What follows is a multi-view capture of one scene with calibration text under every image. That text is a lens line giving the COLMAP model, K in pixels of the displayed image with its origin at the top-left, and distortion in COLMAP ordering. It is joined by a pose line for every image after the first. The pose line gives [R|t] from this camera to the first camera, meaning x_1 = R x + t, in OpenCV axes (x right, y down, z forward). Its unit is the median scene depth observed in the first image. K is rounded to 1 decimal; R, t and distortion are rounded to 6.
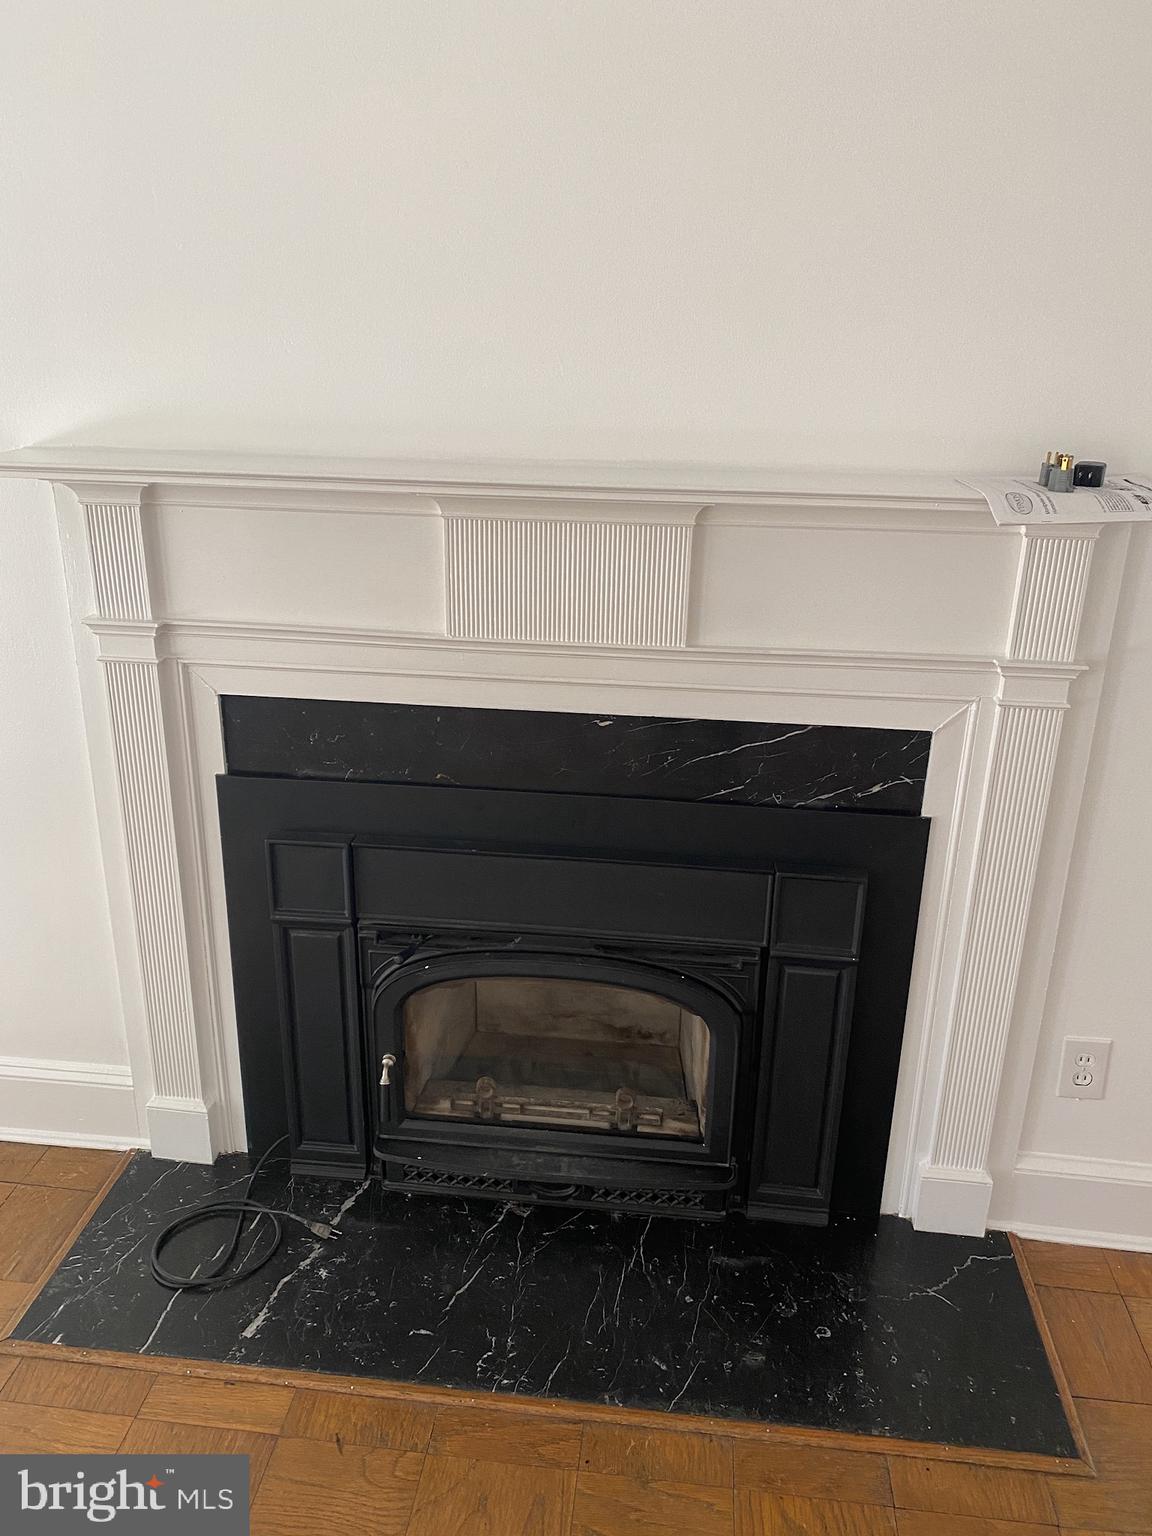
lens RADIAL K [[1178.5, 0, 574.9], [0, 1178.5, 829.5], [0, 0, 1]] dist [-0.002561, -0.001984]
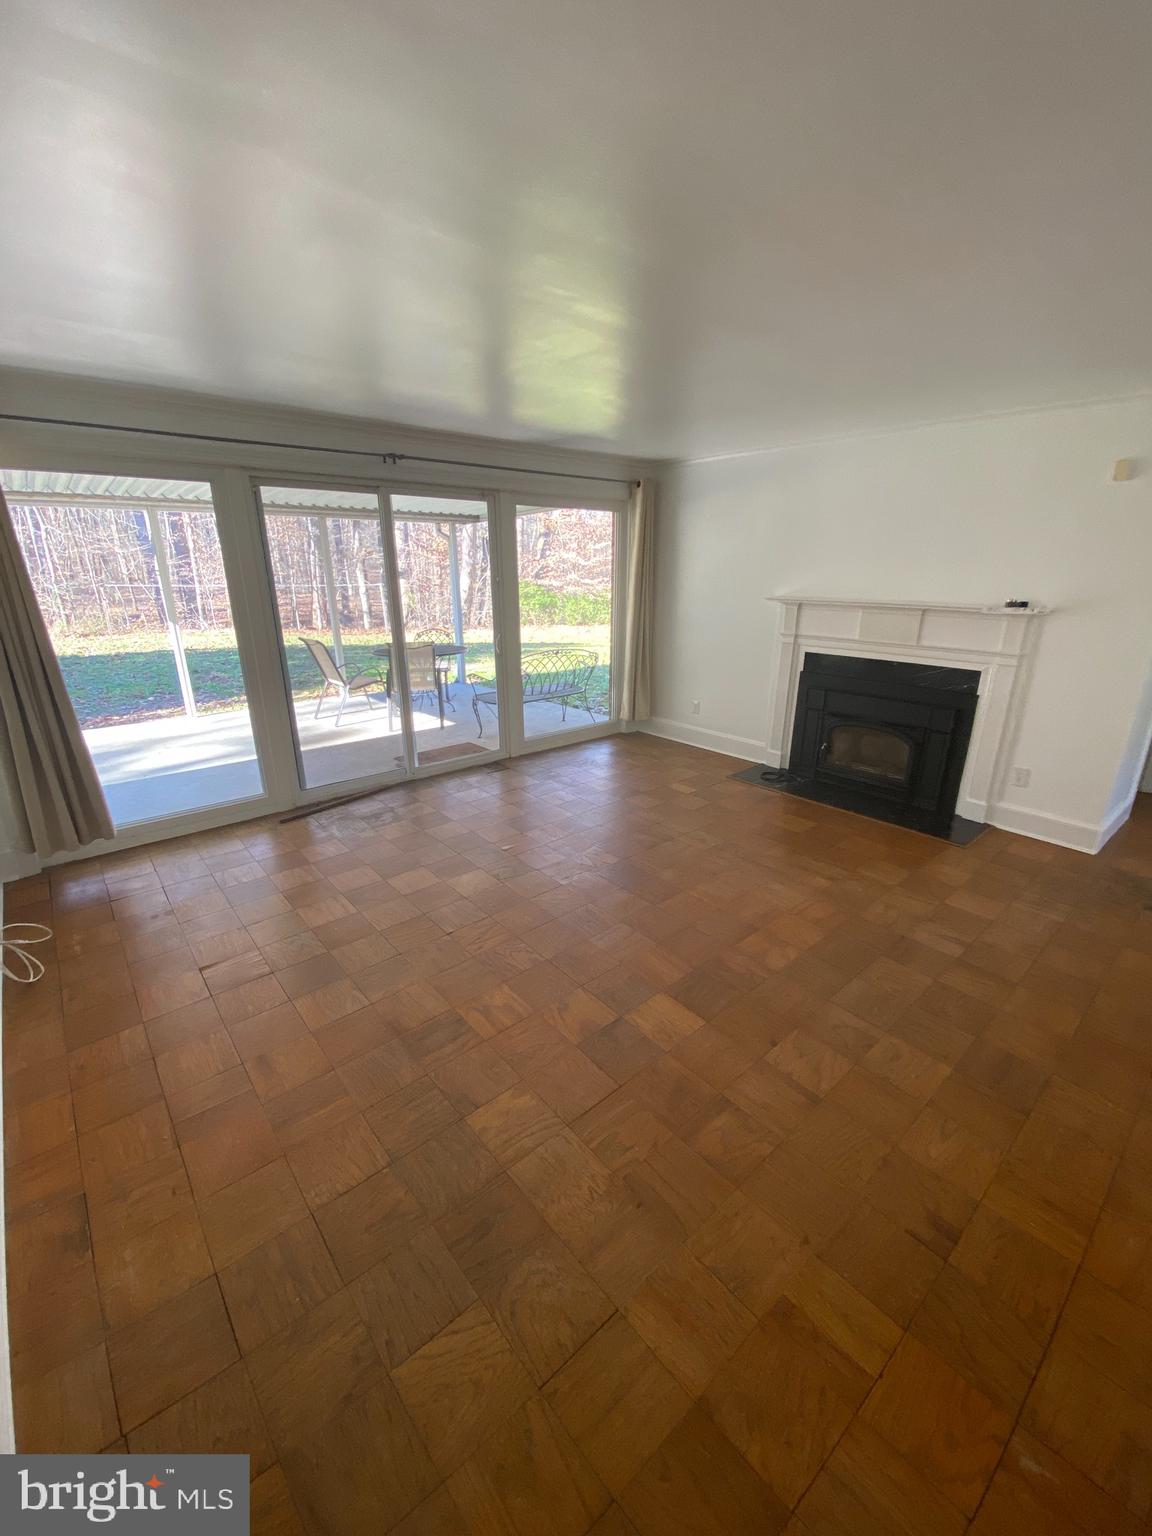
lens RADIAL K [[613.6, 0, 576.0], [0, 613.6, 768.0], [0, 0, 1]] dist [0.000452, 0.000021]
pose [[0.724911, 0.198222, -0.659706, 0.675803], [-0.233965, 0.971620, 0.034853, 0.429290], [0.647892, 0.129083, 0.750715, -1.215621]]
